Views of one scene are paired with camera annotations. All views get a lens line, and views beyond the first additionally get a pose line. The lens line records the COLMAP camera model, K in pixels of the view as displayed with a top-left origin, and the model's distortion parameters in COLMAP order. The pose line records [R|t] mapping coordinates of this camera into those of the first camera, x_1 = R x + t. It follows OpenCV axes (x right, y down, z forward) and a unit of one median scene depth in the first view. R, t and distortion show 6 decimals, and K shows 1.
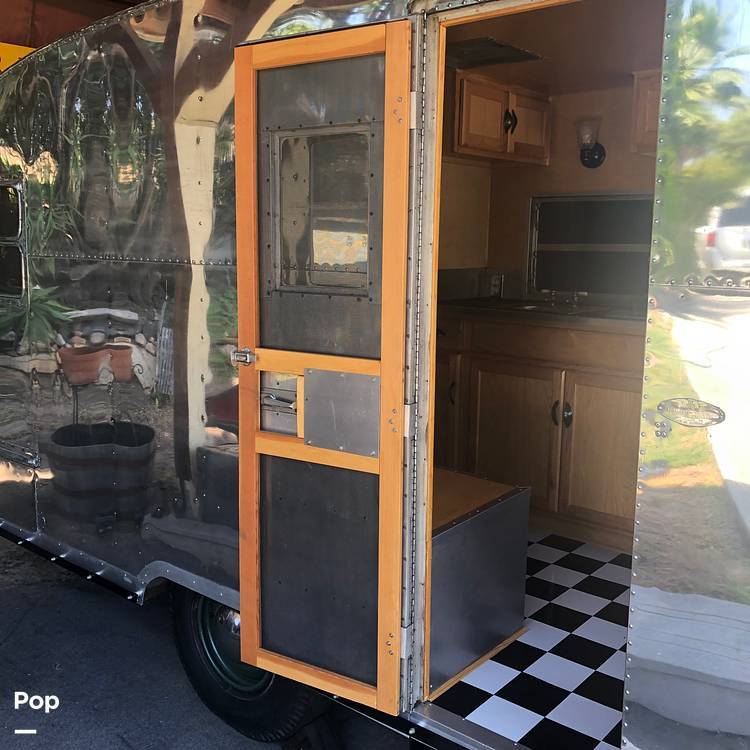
lens RADIAL K [[814.3, 0, 372.3], [0, 814.3, 370.6], [0, 0, 1]] dist [0.019695, 0.000000]
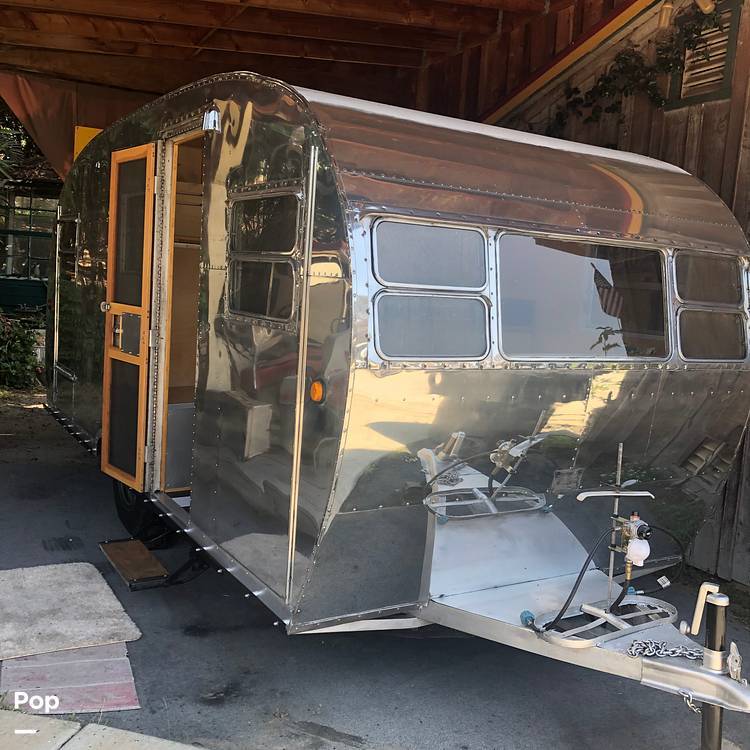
lens RADIAL K [[814.3, 0, 374.5], [0, 814.3, 372.3], [0, 0, 1]] dist [0.019695, 0.000000]
pose [[0.942465, 0.083134, -0.323804, 1.216452], [-0.100114, 0.994320, -0.036111, 0.162174], [0.318963, 0.066450, 0.945435, -0.705844]]
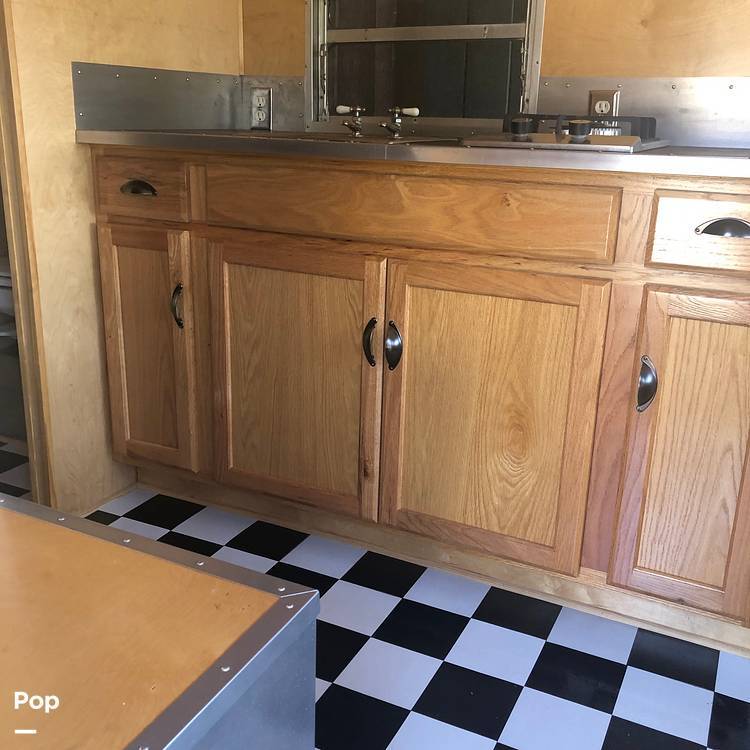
lens RADIAL K [[814.3, 0, 360.1], [0, 814.3, 369.6], [0, 0, 1]] dist [0.019695, 0.000000]
pose [[0.975165, -0.063725, 0.212114, 0.098907], [0.030613, 0.987303, 0.155873, -0.010564], [-0.219354, -0.145508, 0.964734, 0.457878]]
